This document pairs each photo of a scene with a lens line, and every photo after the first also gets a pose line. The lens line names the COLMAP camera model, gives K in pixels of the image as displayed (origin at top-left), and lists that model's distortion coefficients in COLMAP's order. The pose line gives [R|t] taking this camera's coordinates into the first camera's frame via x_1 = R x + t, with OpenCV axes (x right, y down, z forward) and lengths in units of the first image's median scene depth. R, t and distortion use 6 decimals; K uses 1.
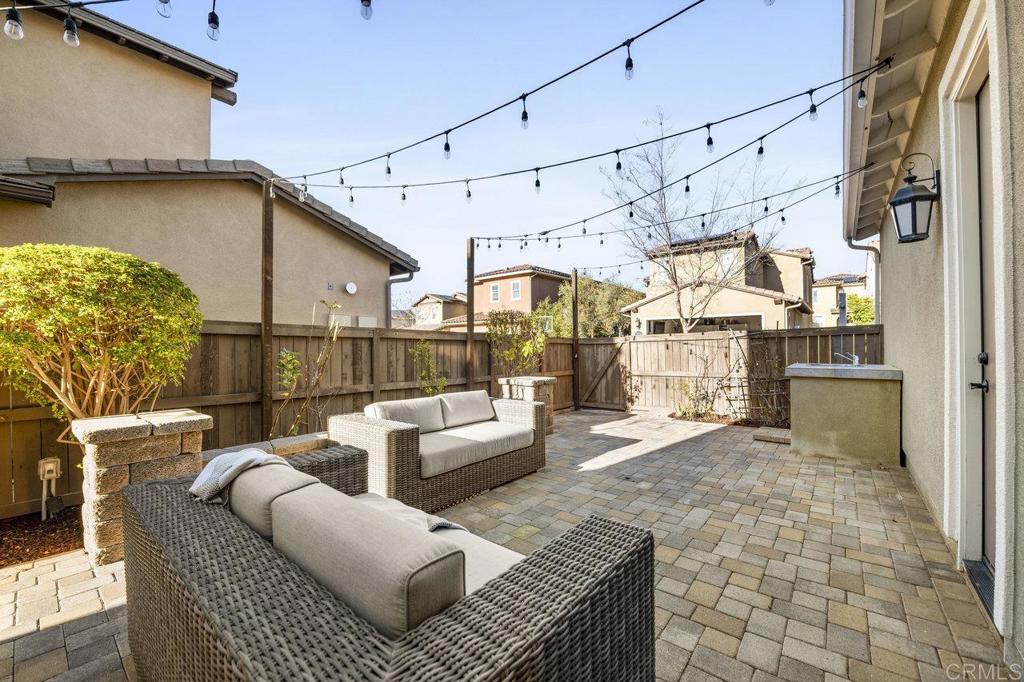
lens RADIAL K [[405.4, 0, 512.0], [0, 405.4, 341.0], [0, 0, 1]] dist [0.000144, 0.000086]
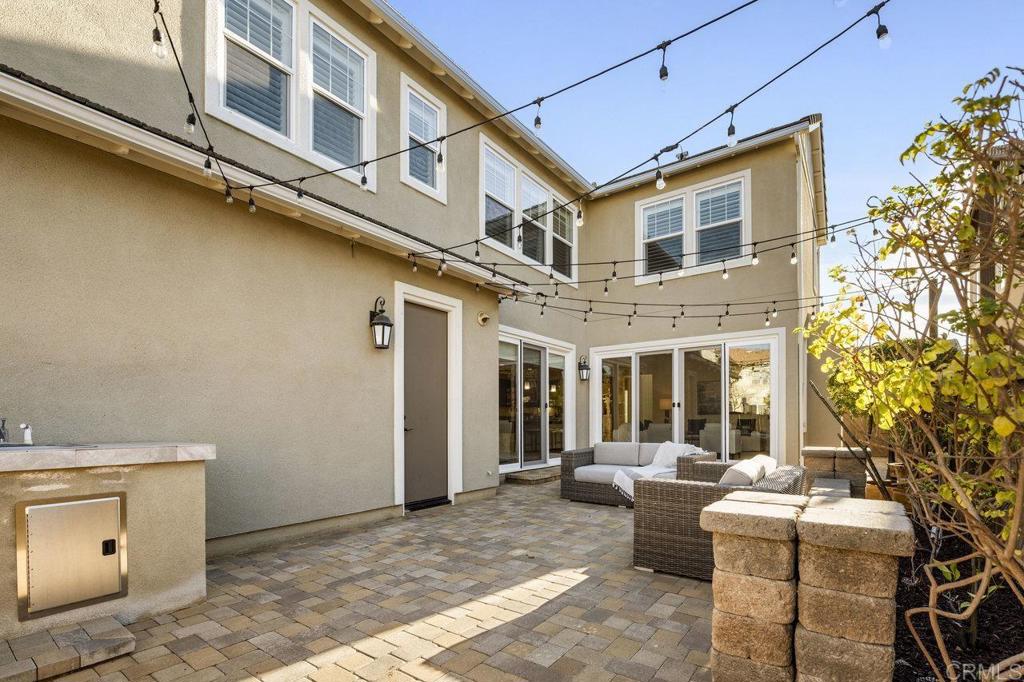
lens RADIAL K [[469.9, 0, 513.9], [0, 469.9, 418.1], [0, 0, 1]] dist [-0.000304, 0.000002]
pose [[-0.998520, 0.002909, -0.054313, 0.399153], [0.003580, 0.999918, -0.012261, 0.049312], [0.054273, -0.012437, -0.998449, 2.144368]]
